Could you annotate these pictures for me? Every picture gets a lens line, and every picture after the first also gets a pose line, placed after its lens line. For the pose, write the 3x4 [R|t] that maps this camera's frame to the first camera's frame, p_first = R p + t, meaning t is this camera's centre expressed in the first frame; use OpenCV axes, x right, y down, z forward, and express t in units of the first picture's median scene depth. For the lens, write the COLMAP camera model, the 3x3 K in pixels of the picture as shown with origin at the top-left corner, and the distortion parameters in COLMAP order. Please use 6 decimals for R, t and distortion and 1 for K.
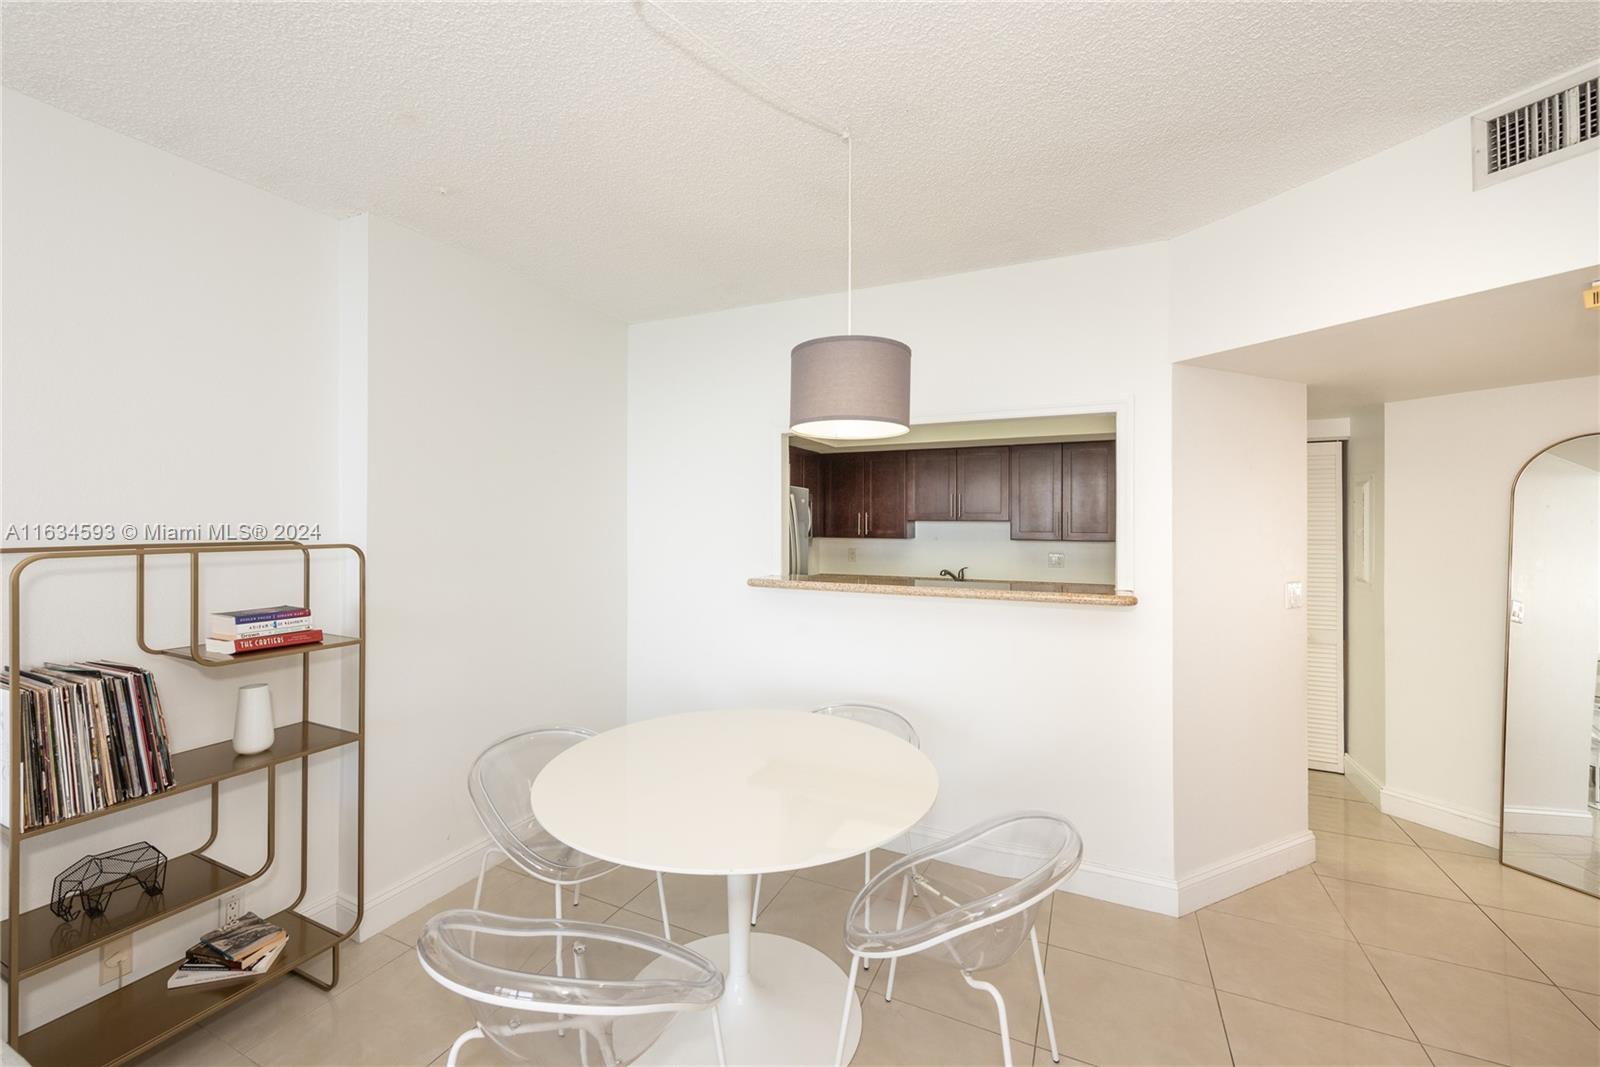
lens RADIAL K [[660.7, 0, 775.7], [0, 660.7, 518.7], [0, 0, 1]] dist [0.000020, -0.000139]
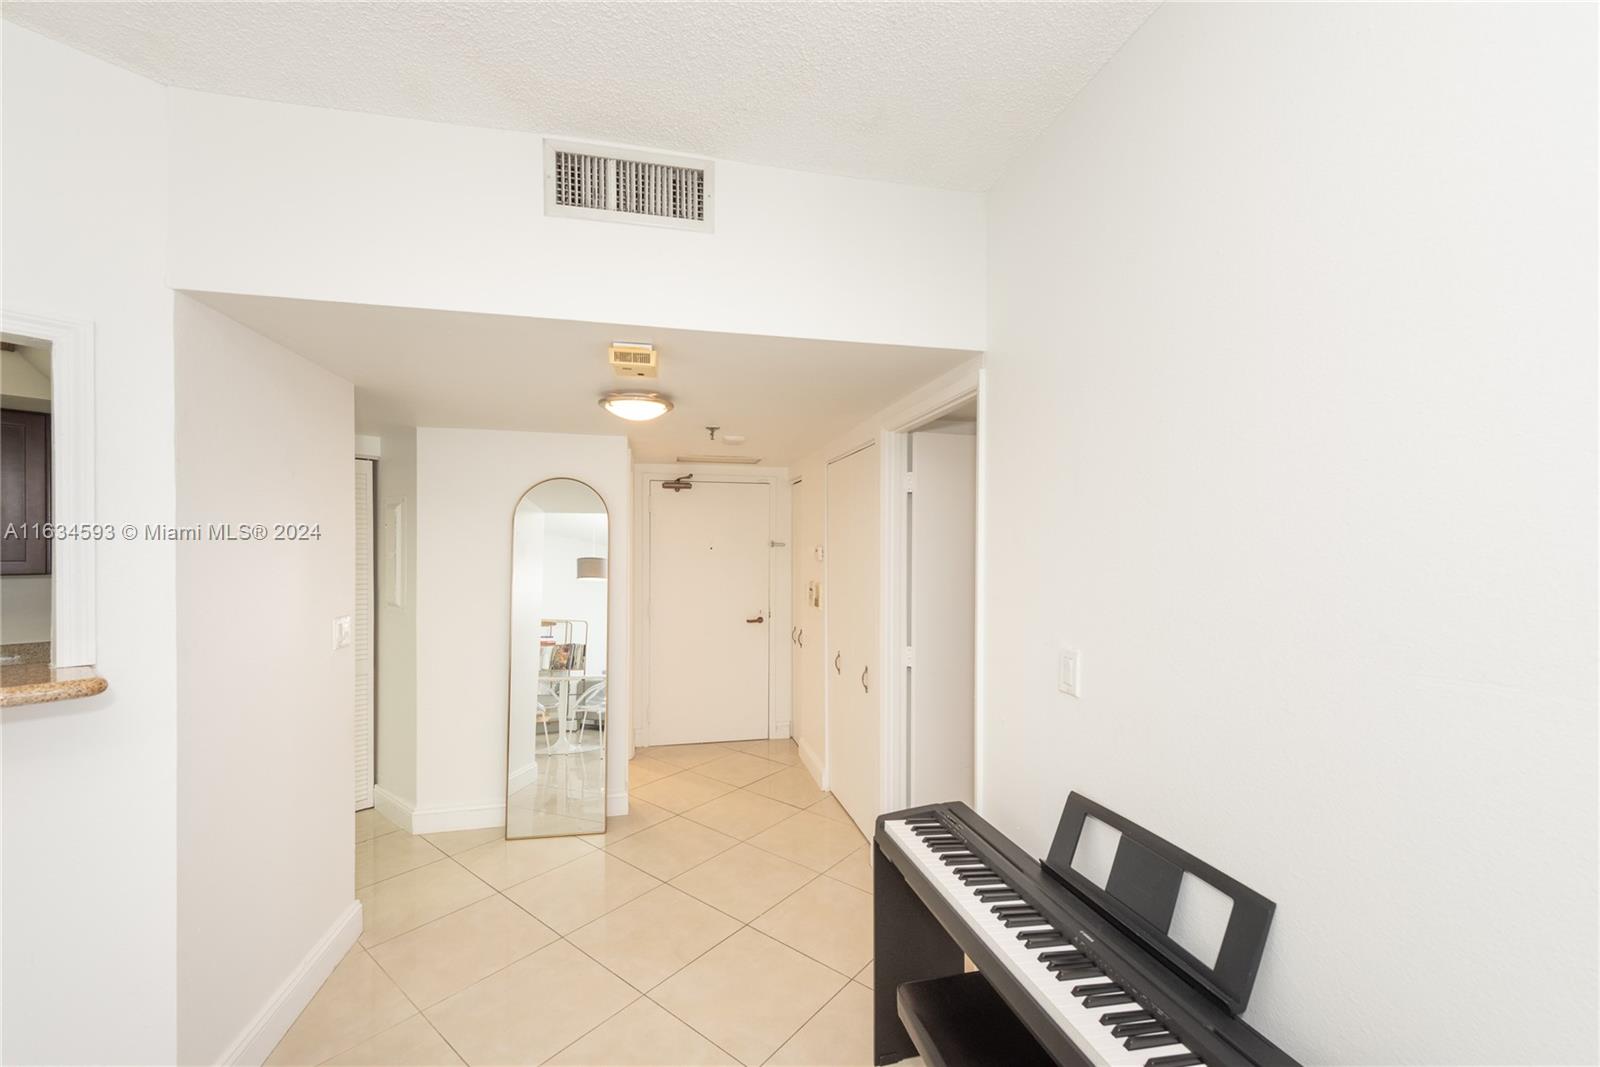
lens RADIAL K [[633.2, 0, 800.5], [0, 633.2, 558.2], [0, 0, 1]] dist [0.017114, -0.010109]
pose [[0.223171, -0.008693, 0.974741, 0.125013], [-0.016745, 0.999778, 0.012750, 0.002719], [-0.974635, -0.019167, 0.222976, 0.249795]]
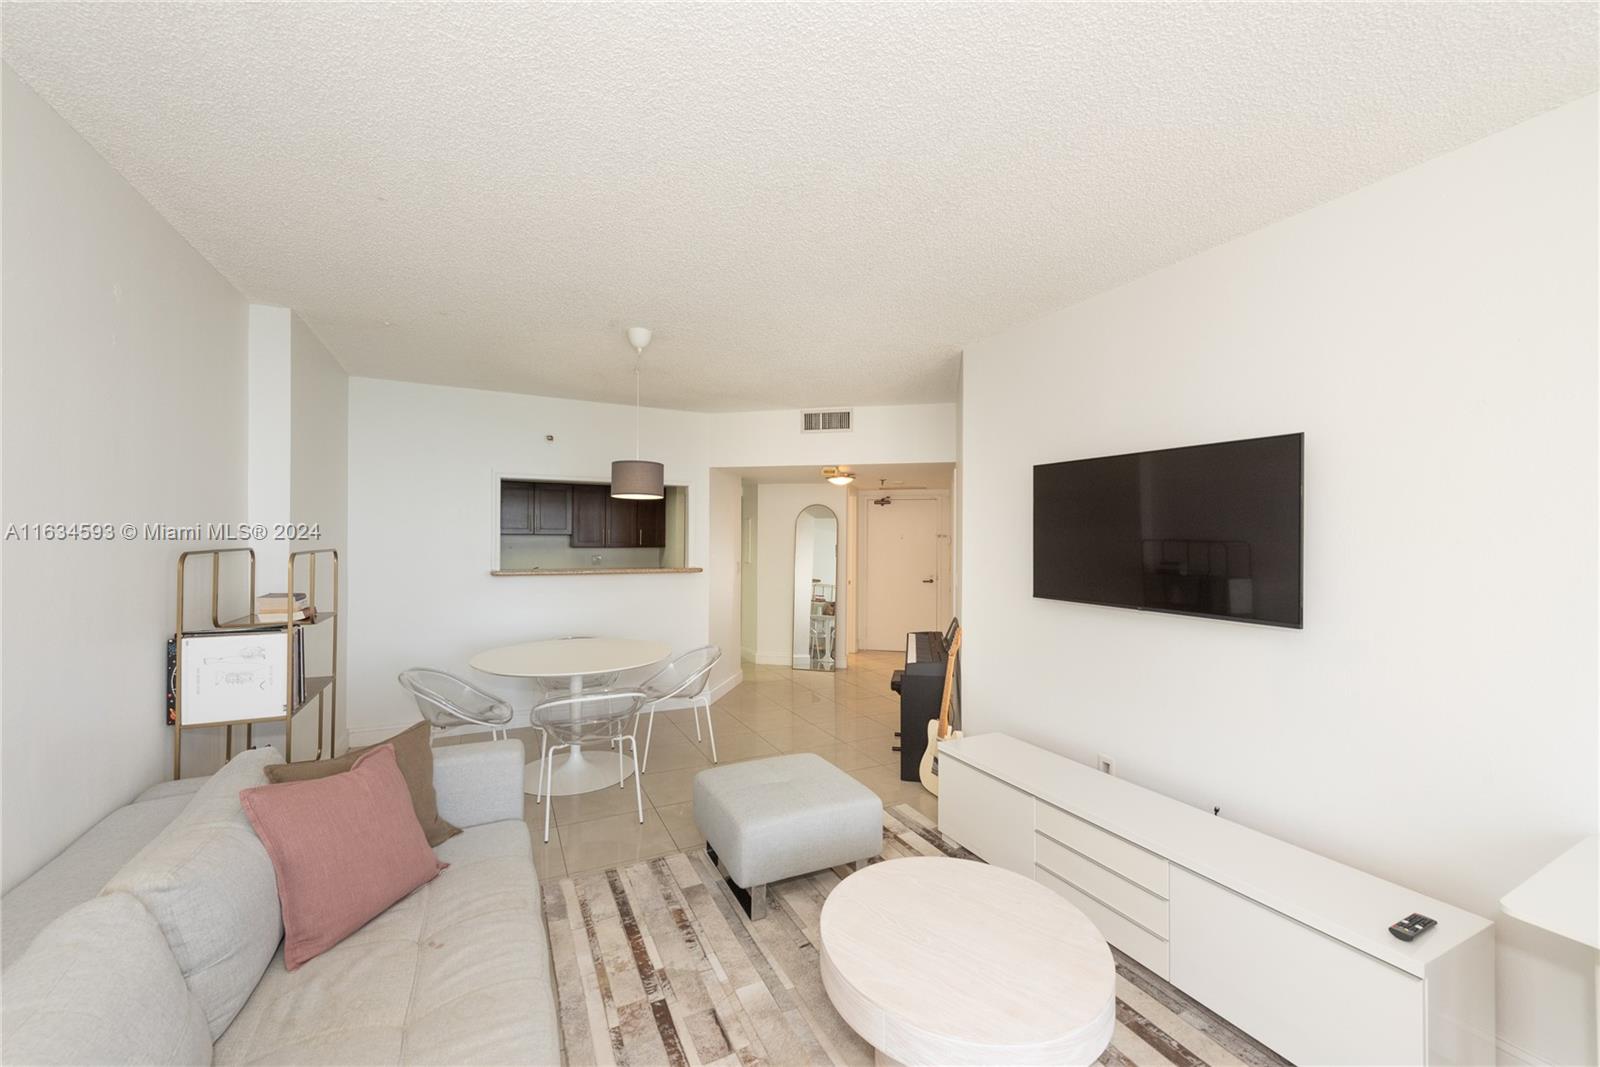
lens RADIAL K [[651.9, 0, 772.6], [0, 651.9, 511.3], [0, 0, 1]] dist [0.024801, -0.009448]
pose [[0.647387, 0.038314, 0.761198, -0.908315], [-0.013044, 0.999146, -0.039198, 0.003510], [-0.762050, 0.015447, 0.647334, -0.597591]]
